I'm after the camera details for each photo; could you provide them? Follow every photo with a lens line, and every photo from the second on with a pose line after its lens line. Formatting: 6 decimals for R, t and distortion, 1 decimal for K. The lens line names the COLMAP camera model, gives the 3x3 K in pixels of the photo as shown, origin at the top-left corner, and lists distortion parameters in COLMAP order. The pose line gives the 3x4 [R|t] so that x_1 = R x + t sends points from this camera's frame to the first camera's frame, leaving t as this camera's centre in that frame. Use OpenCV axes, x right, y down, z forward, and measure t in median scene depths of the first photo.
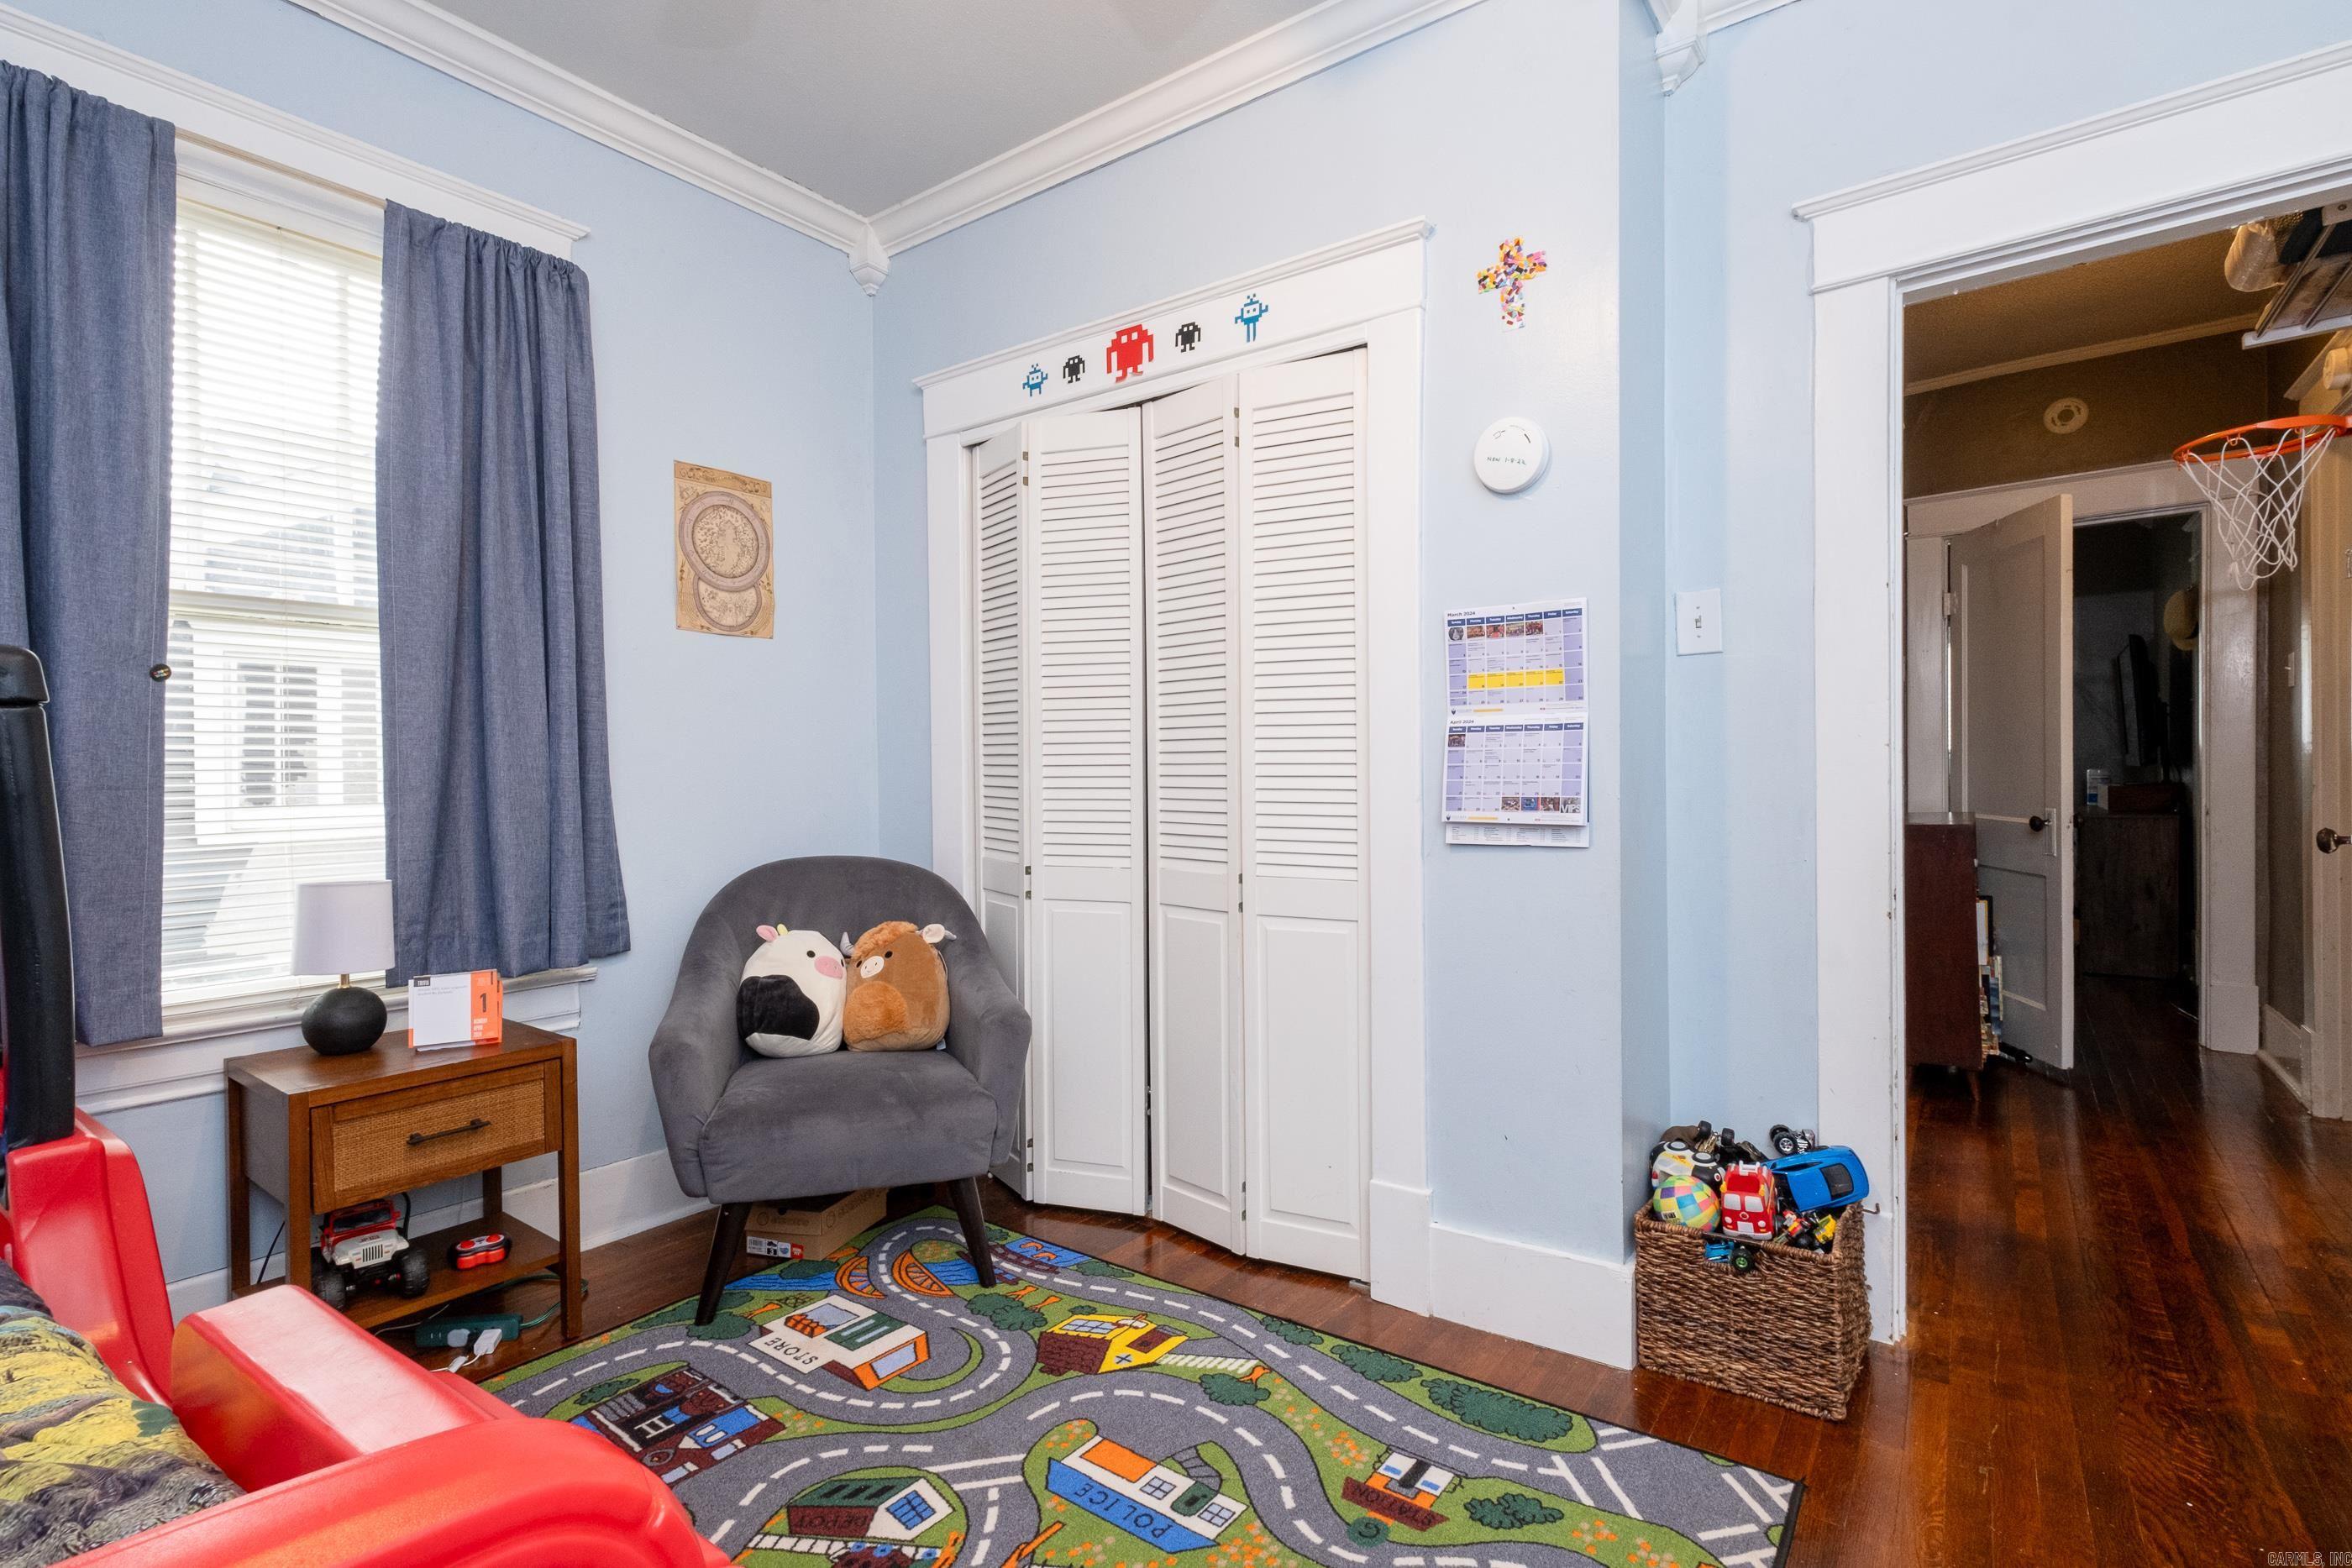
lens RADIAL K [[1097.4, 0, 1176.0], [0, 1097.4, 784.0], [0, 0, 1]] dist [0.000748, 0.000387]
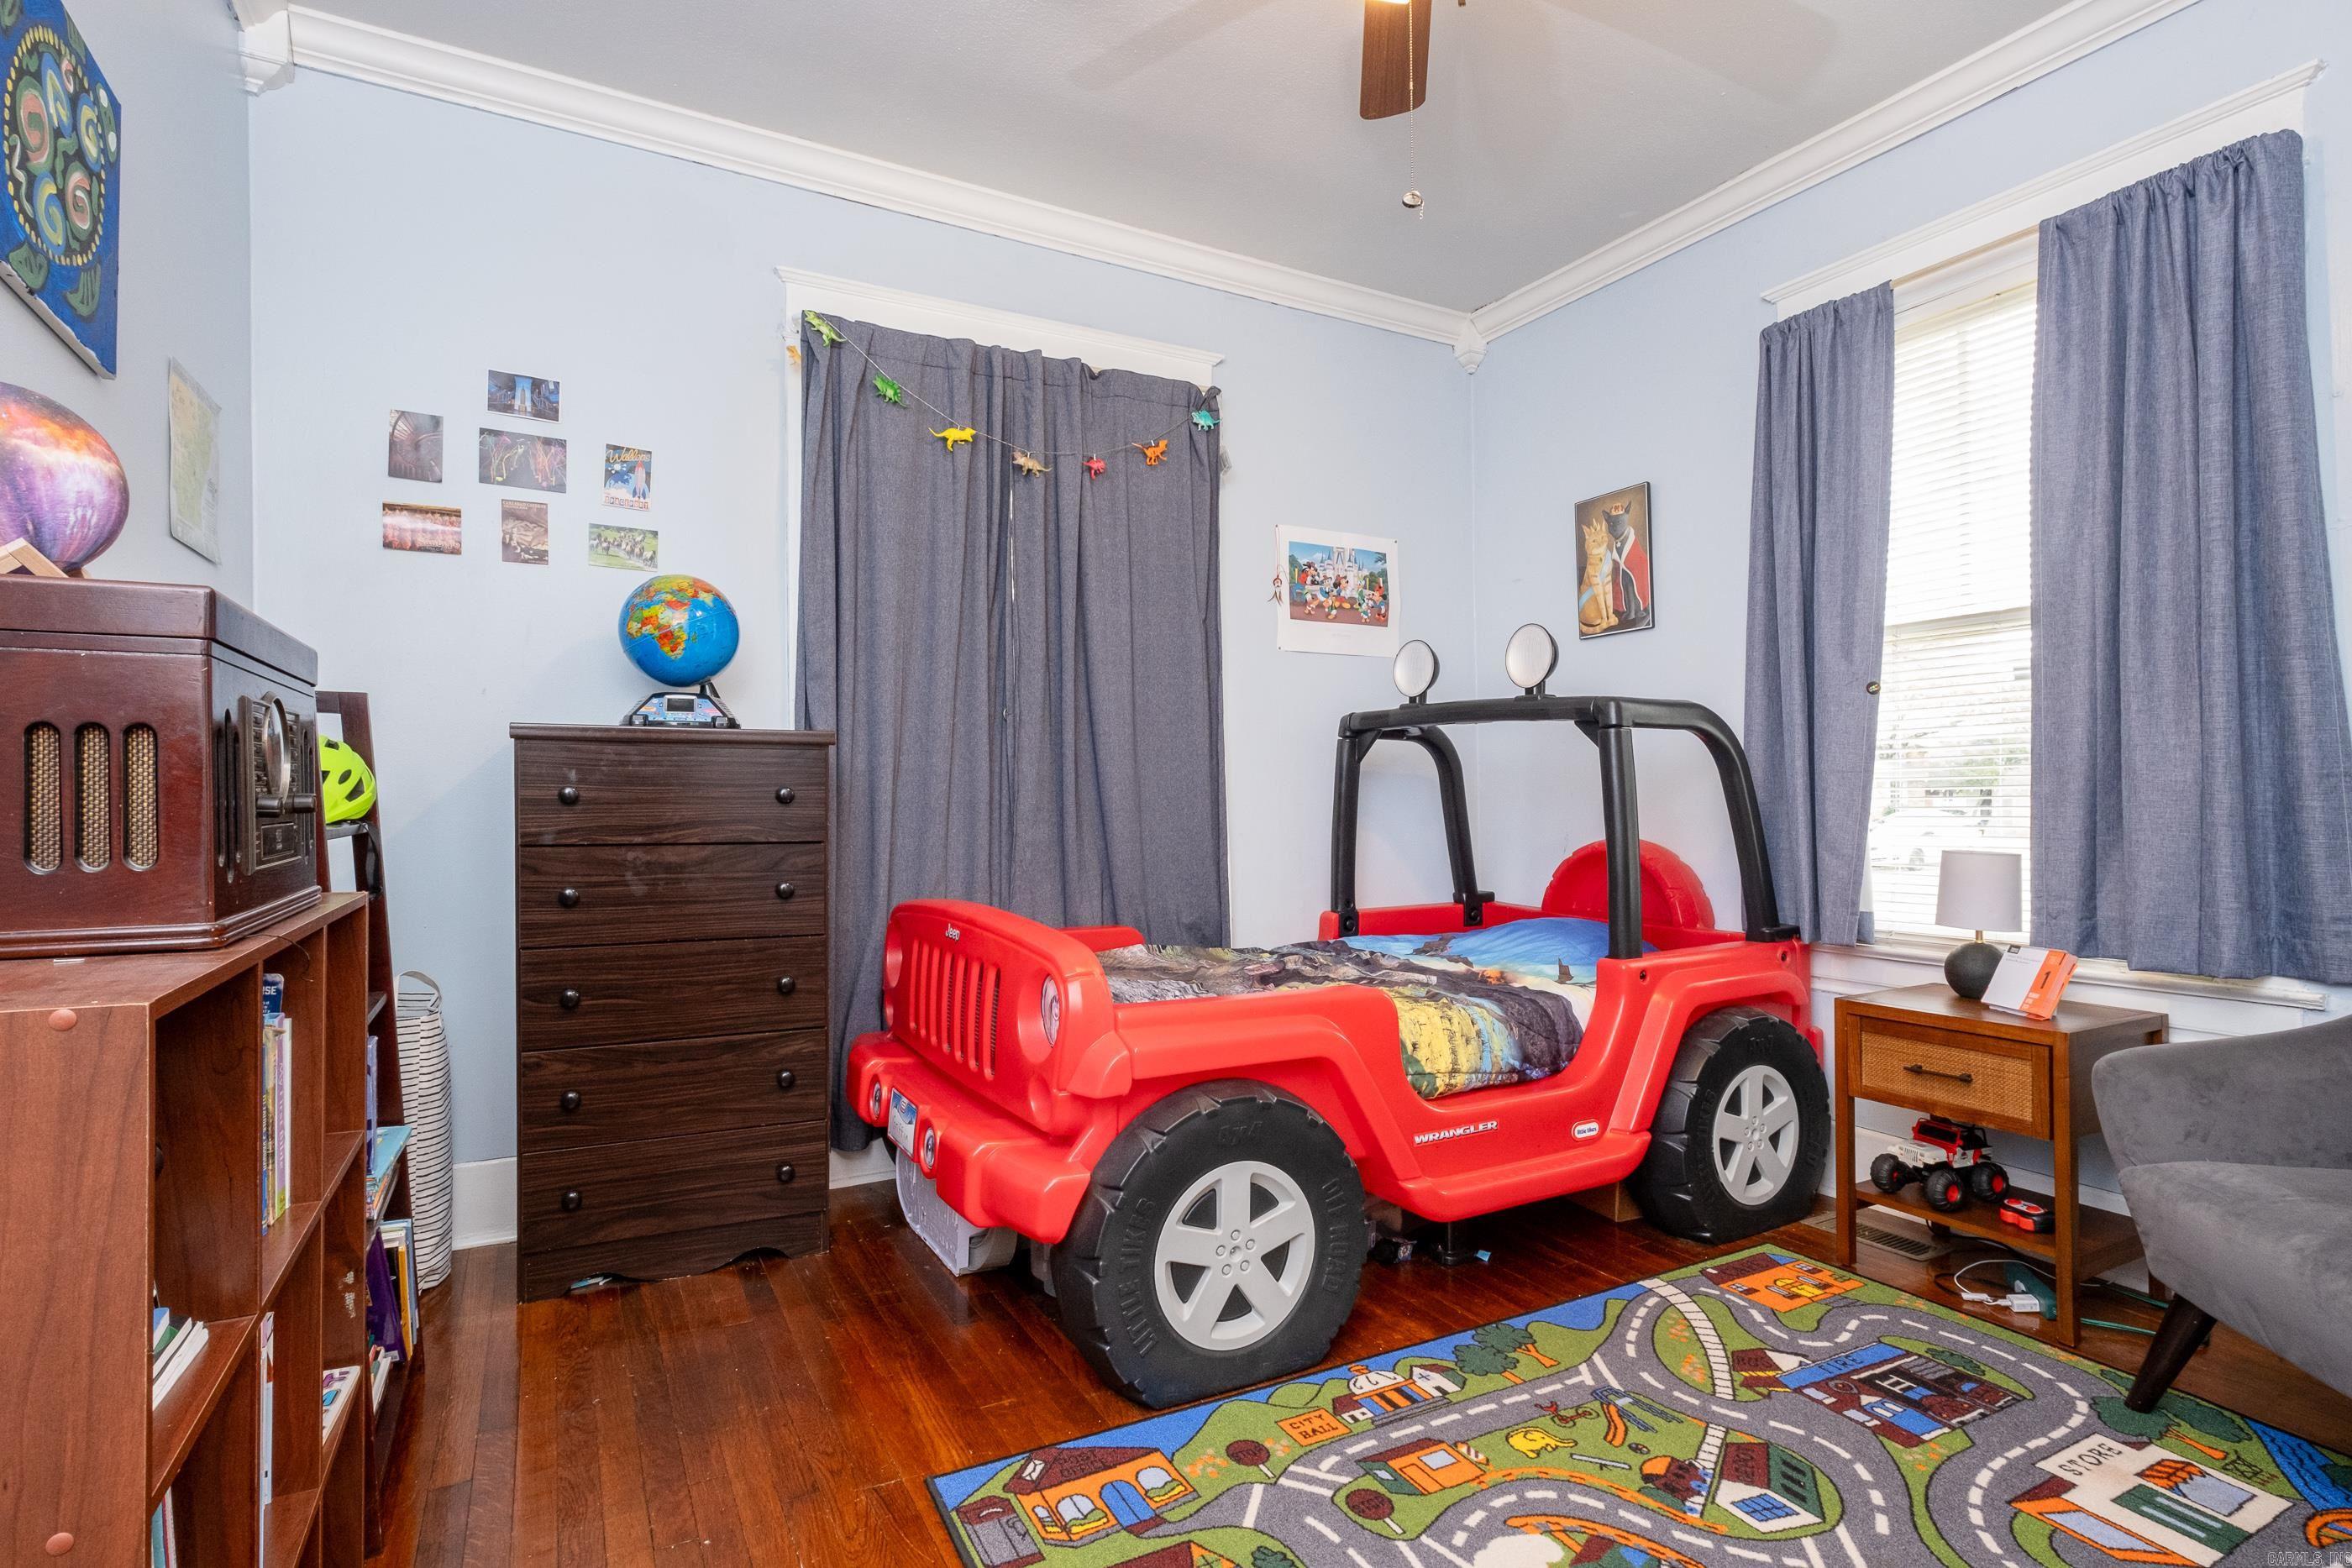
lens RADIAL K [[1125.5, 0, 1202.7], [0, 1125.5, 809.3], [0, 0, 1]] dist [0.000770, 0.000577]
pose [[-0.397097, 0.017876, -0.917602, 0.680417], [0.001296, 0.999820, 0.018917, 0.022181], [0.917776, 0.006323, -0.397049, 0.747438]]
